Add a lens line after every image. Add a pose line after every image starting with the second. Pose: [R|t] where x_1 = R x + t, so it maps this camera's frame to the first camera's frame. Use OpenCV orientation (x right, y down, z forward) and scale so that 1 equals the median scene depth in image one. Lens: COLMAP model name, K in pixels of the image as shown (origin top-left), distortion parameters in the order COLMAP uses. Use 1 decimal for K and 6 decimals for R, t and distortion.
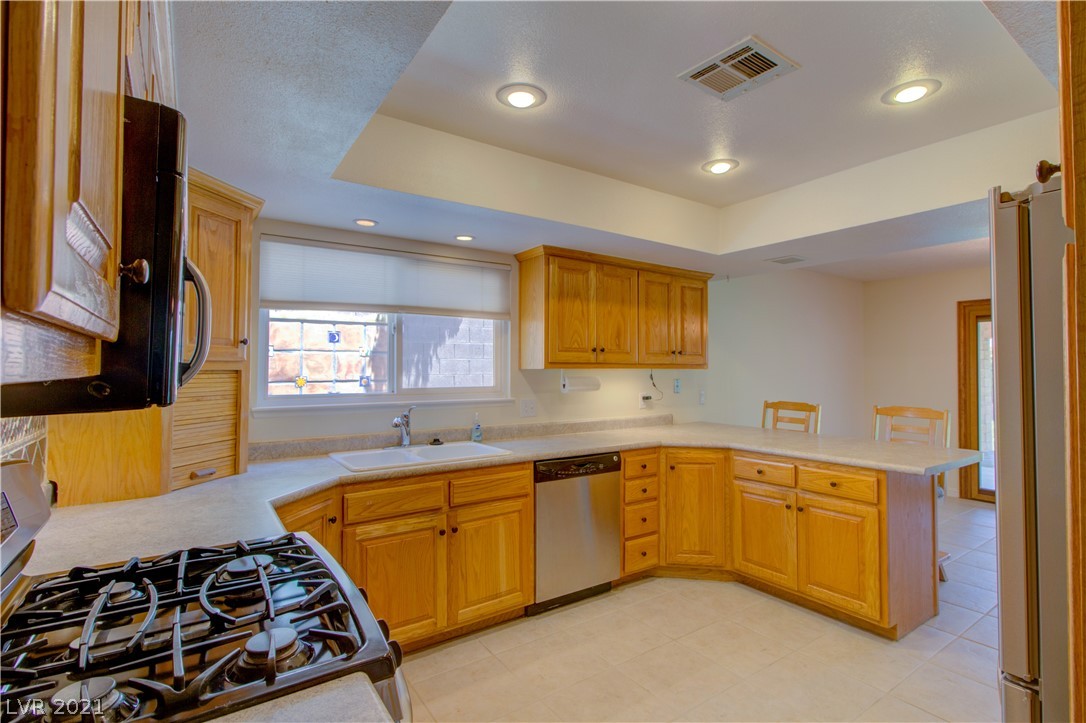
lens RADIAL K [[512.9, 0, 551.3], [0, 512.9, 360.0], [0, 0, 1]] dist [-0.004423, 0.000880]
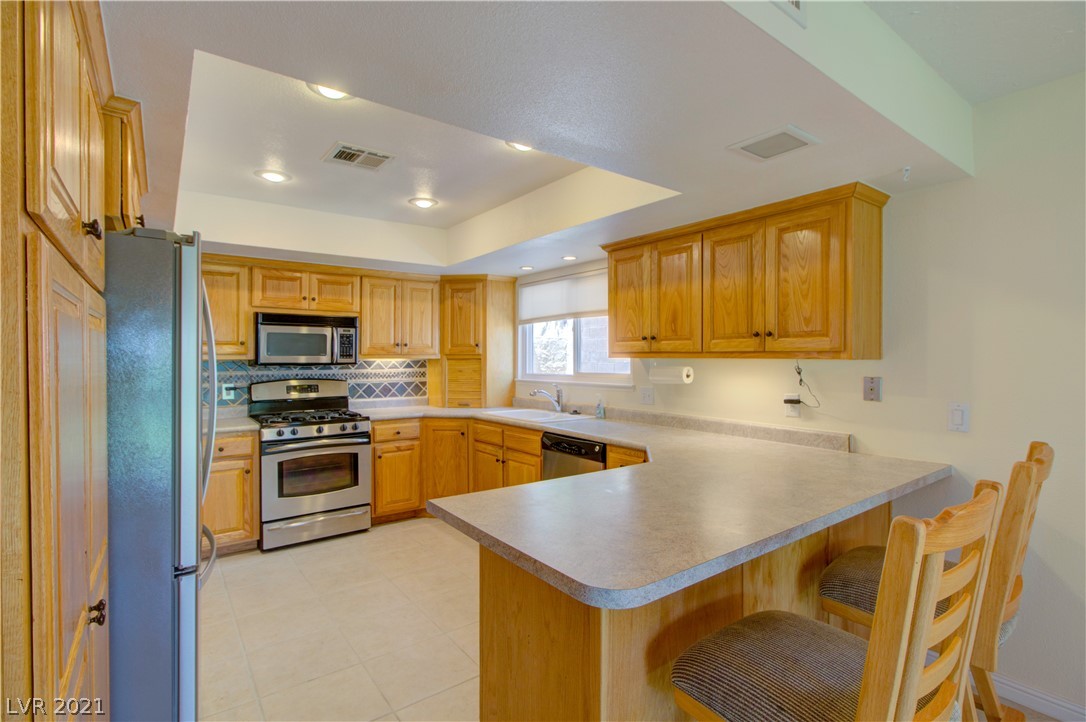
lens RADIAL K [[512.9, 0, 564.4], [0, 512.9, 356.7], [0, 0, 1]] dist [-0.004423, 0.000880]
pose [[0.070156, -0.002375, -0.997533, 1.003308], [0.018469, 0.999829, -0.001081, 0.012319], [0.997365, -0.018347, 0.070188, 0.783952]]
